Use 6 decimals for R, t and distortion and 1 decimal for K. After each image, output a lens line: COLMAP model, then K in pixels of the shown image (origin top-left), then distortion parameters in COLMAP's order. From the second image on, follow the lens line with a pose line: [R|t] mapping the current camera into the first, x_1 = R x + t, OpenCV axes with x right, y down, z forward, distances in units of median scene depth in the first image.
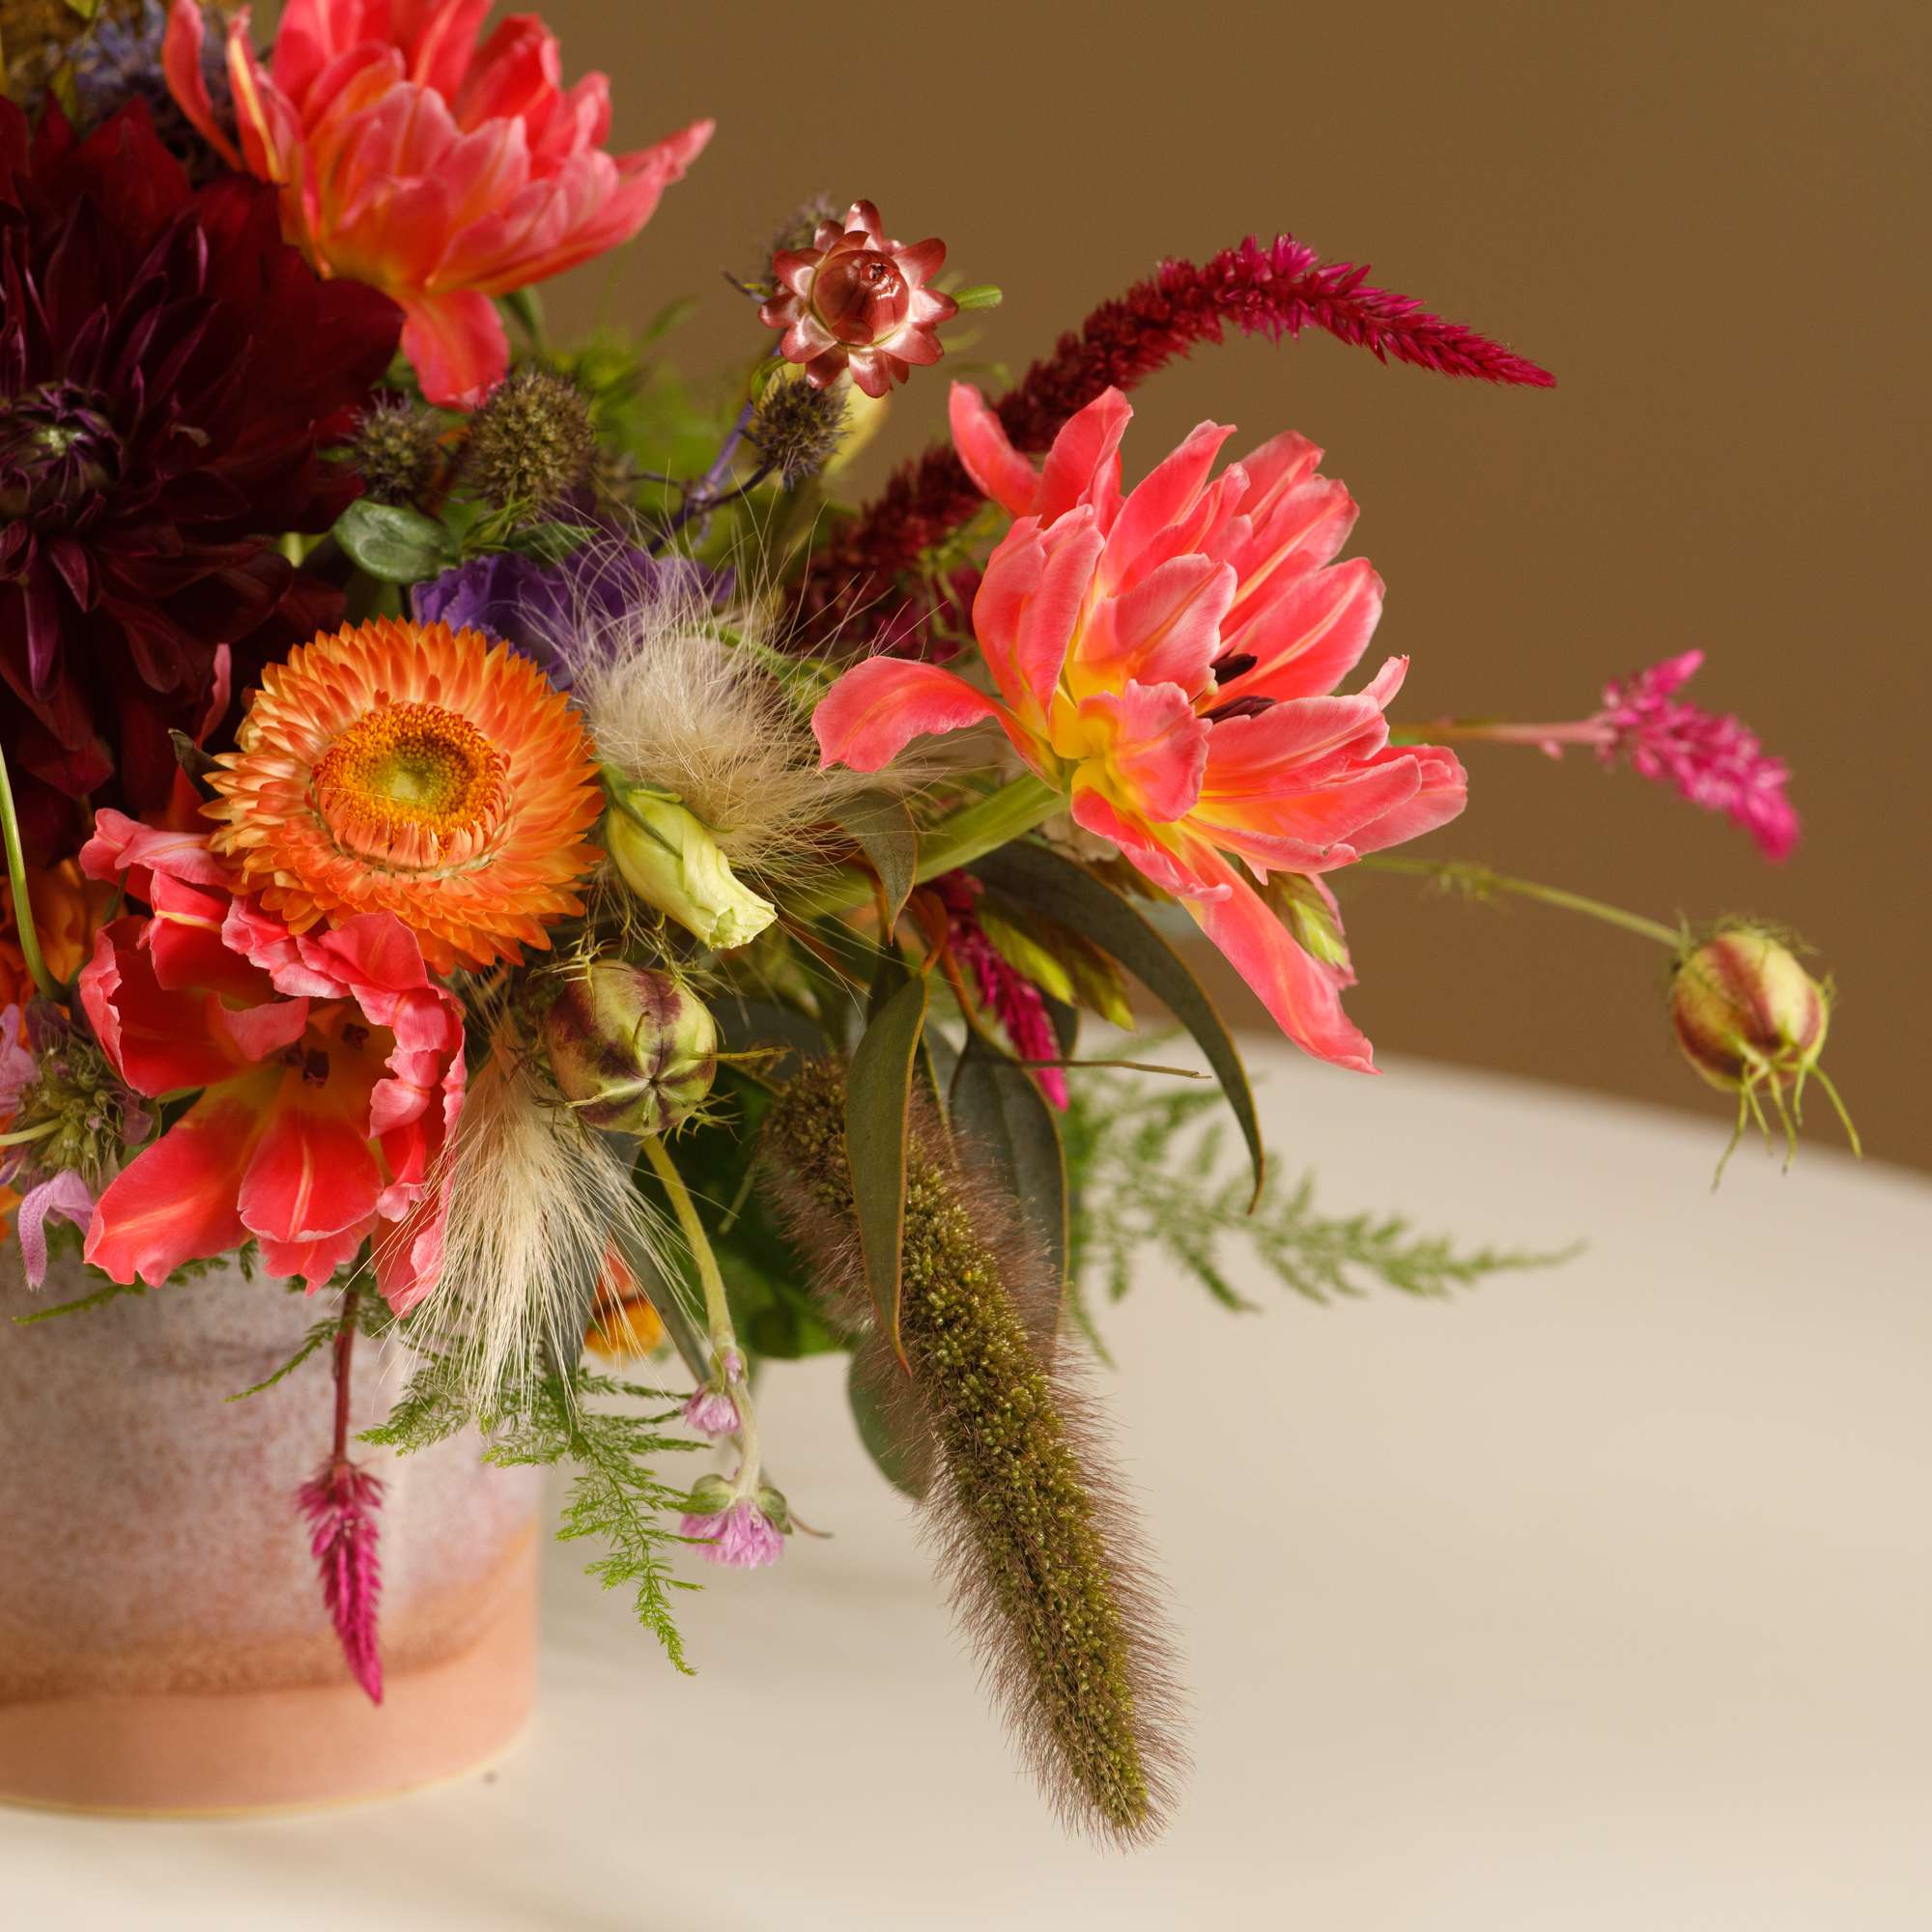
lens RADIAL K [[7581.4, 0, 966.0], [0, 7581.4, 966.0], [0, 0, 1]] dist [0.241606, 2.407370]
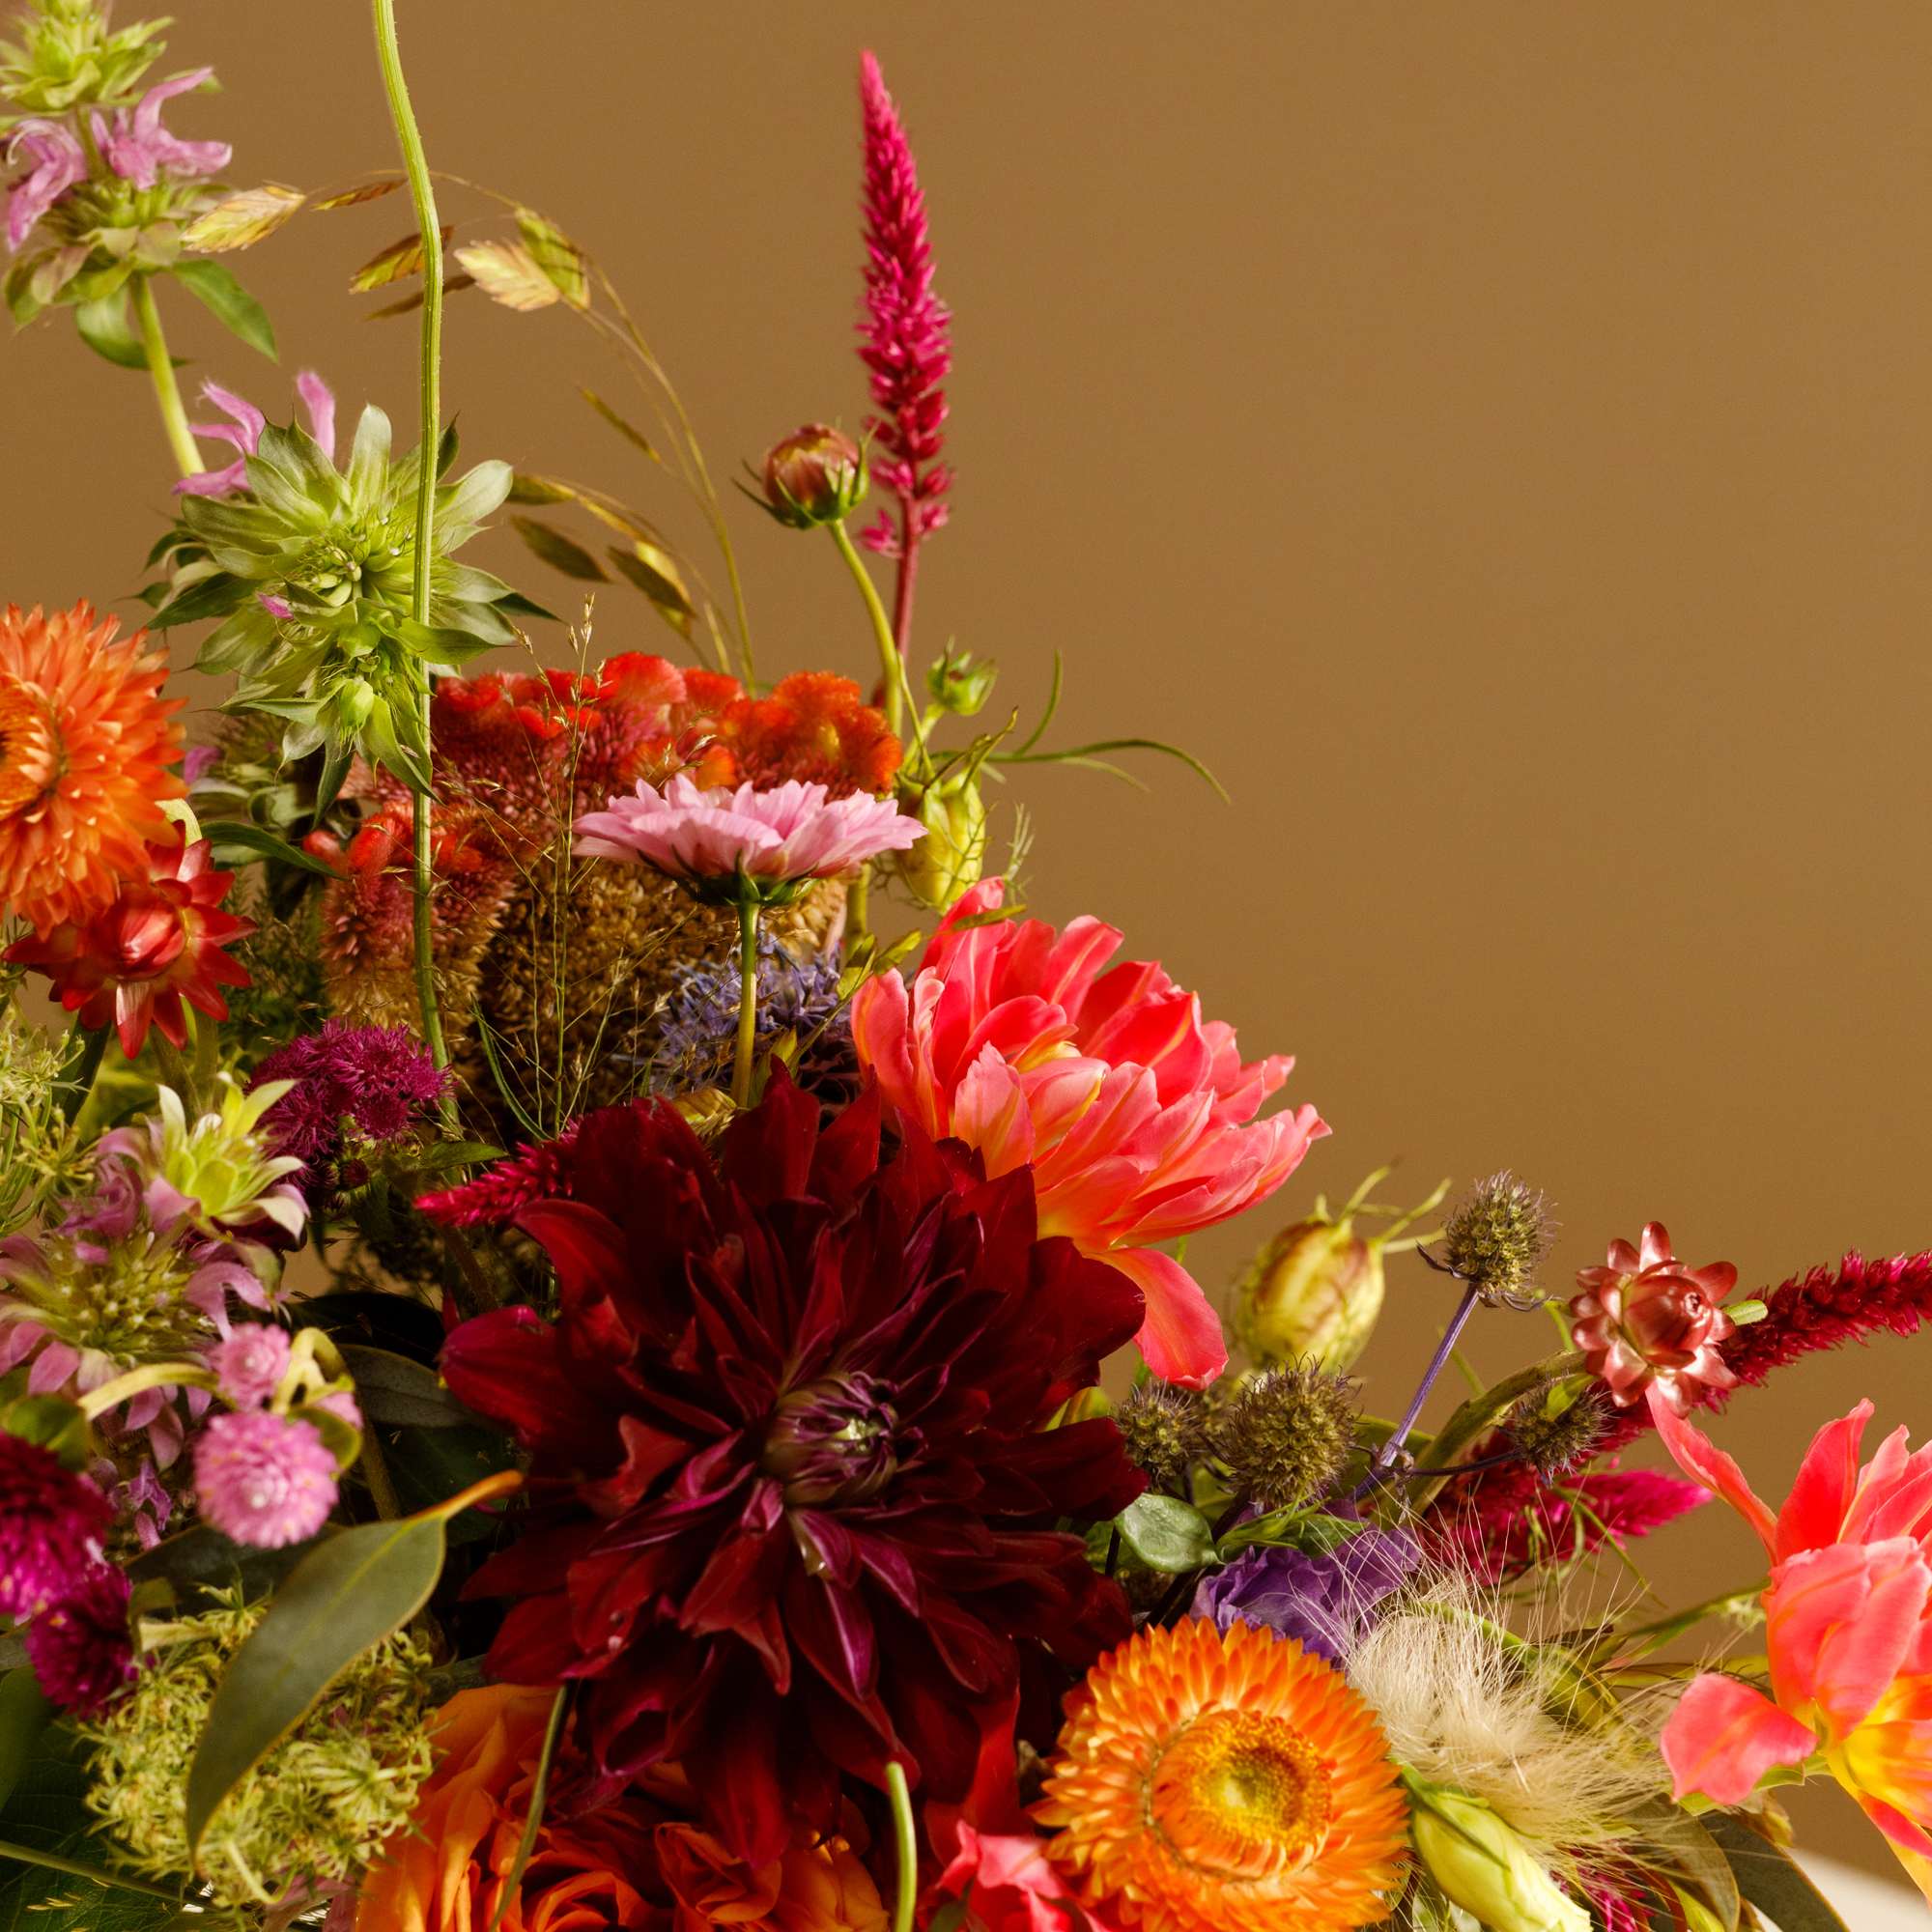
lens RADIAL K [[7440.8, 0, 966.0], [0, 7440.8, 966.0], [0, 0, 1]] dist [0.081448, 0.104041]
pose [[0.962496, 0.021649, 0.270431, -0.378585], [-0.023556, 0.999715, 0.003807, -0.136754], [-0.270271, -0.010035, 0.962732, 0.044894]]
